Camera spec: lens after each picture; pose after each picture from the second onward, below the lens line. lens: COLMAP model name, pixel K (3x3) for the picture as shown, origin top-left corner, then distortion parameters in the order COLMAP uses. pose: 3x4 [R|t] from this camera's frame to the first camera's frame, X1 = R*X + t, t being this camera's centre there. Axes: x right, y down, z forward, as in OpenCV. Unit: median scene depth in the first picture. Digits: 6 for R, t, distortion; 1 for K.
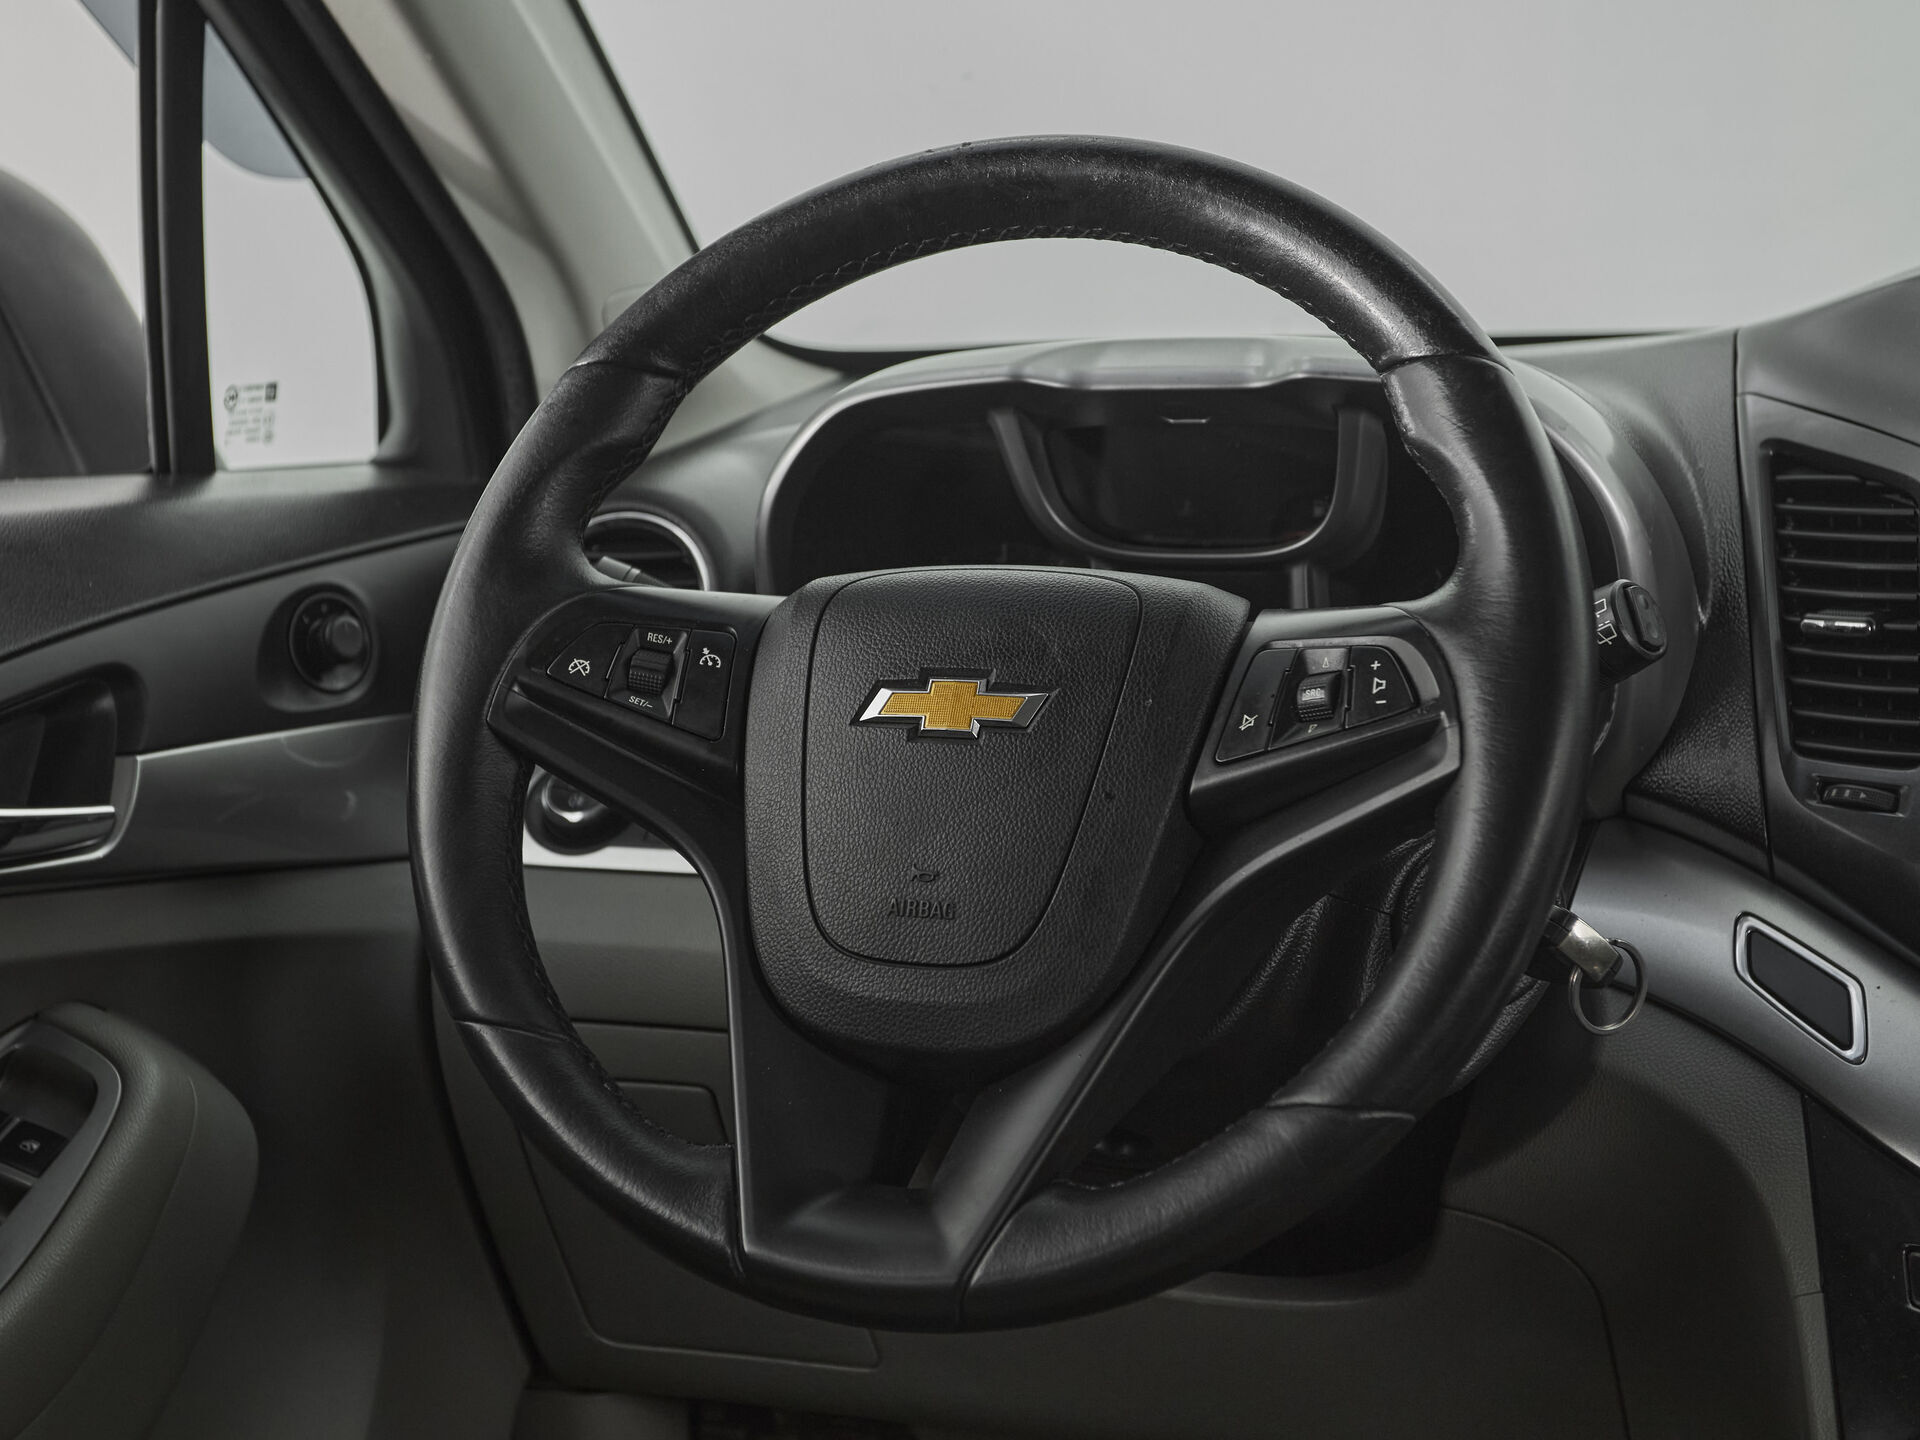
lens RADIAL K [[2745.5, 0, 960.0], [0, 2745.5, 720.0], [0, 0, 1]] dist [0.016972, 0.102887]
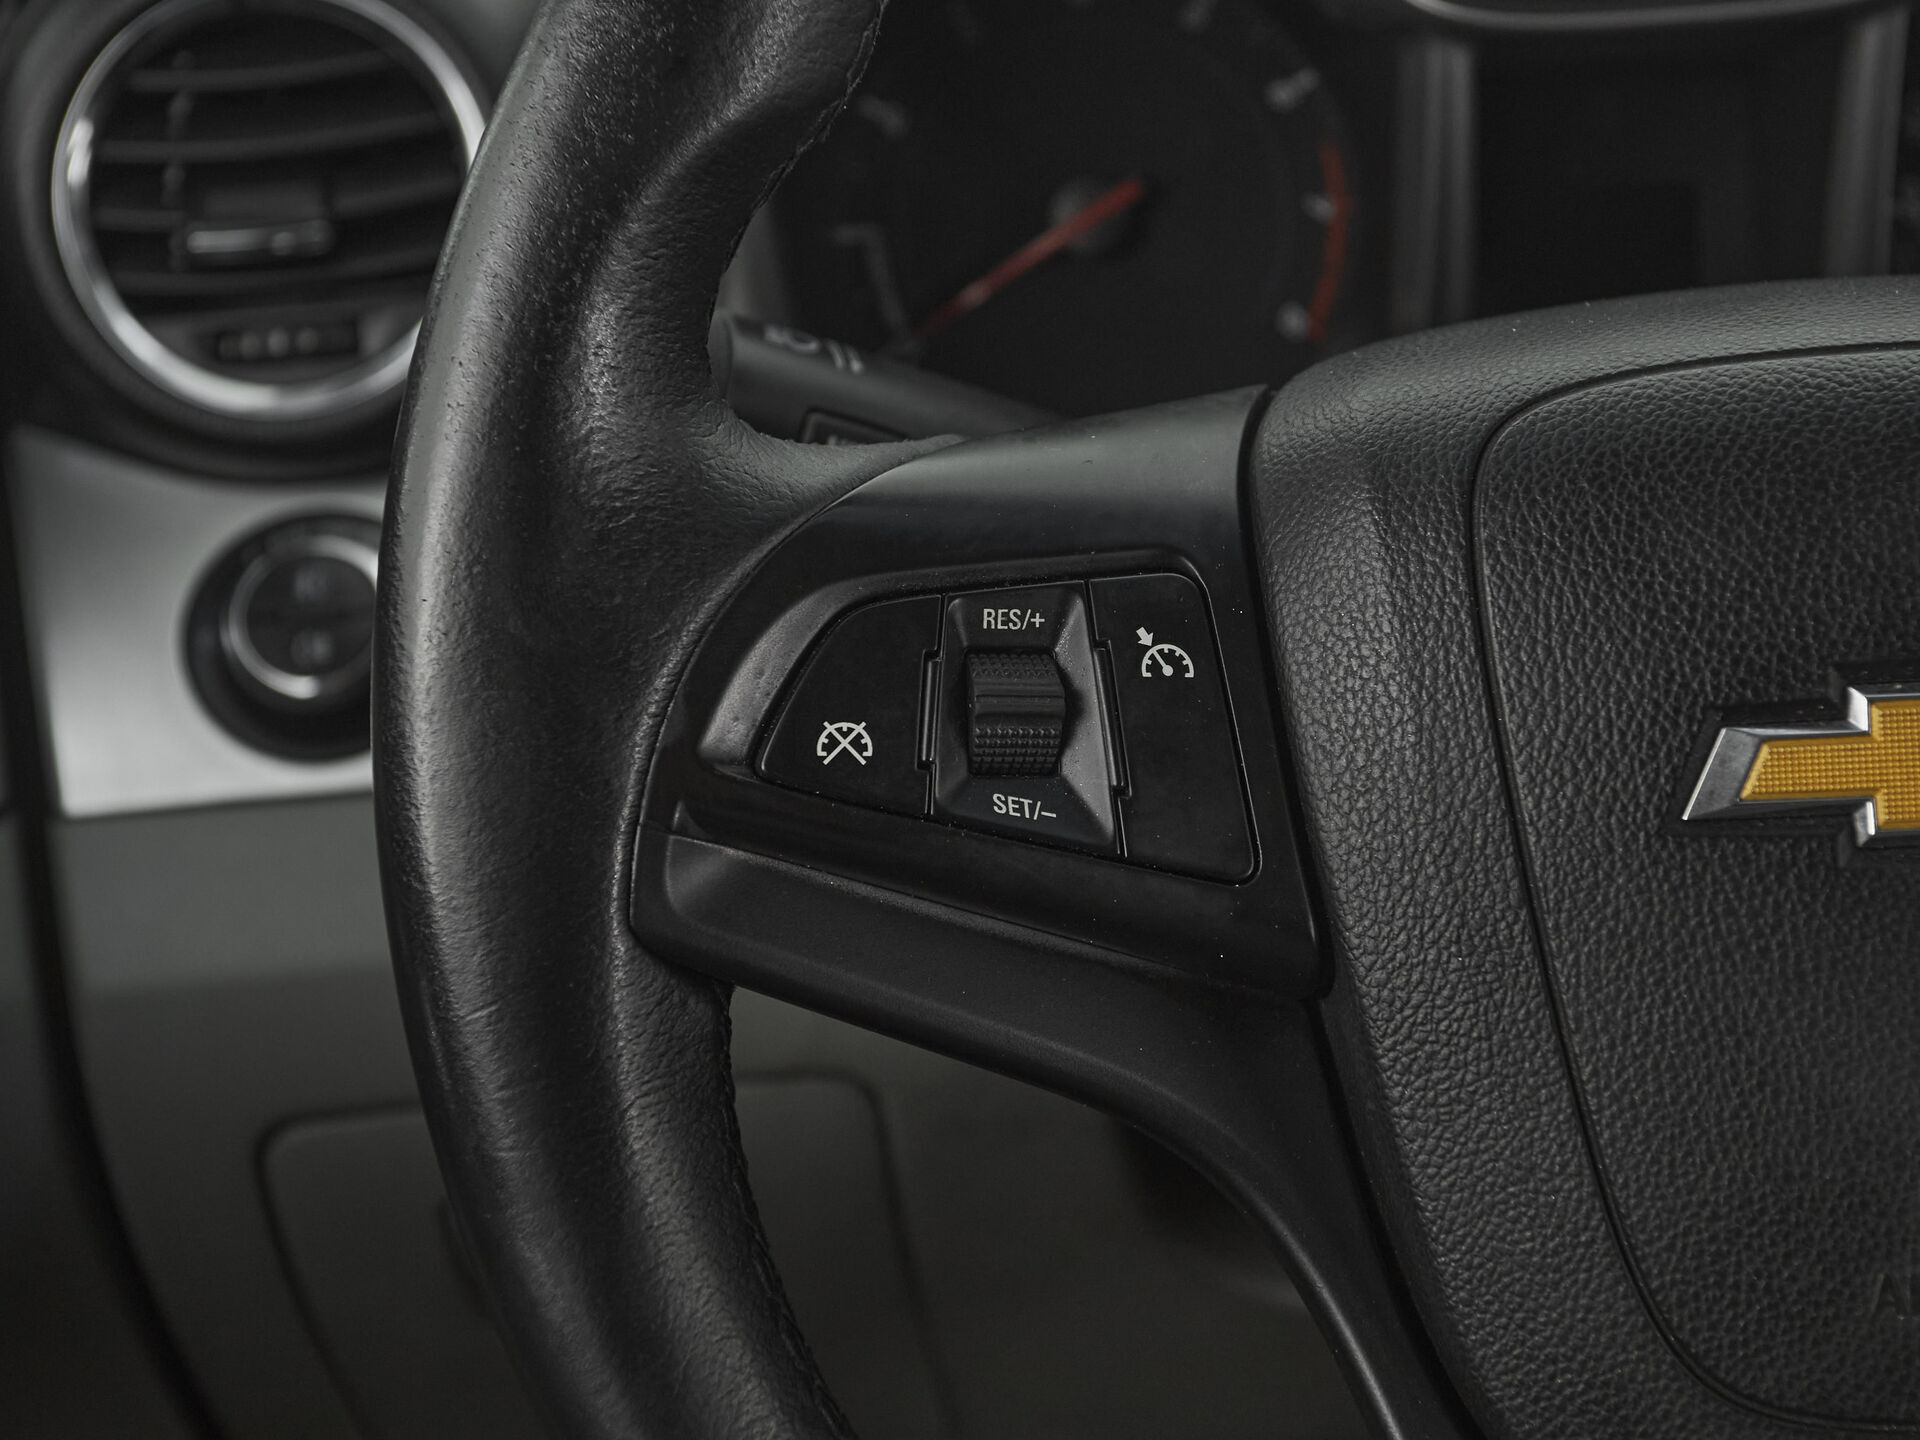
lens RADIAL K [[3307.8, 0, 960.0], [0, 3307.8, 720.0], [0, 0, 1]] dist [0.009939, 0.033135]
pose [[0.943893, -0.197546, 0.264655, -0.244902], [0.108034, 0.941978, 0.317814, -0.166545], [-0.312082, -0.271390, 0.910468, 0.581038]]
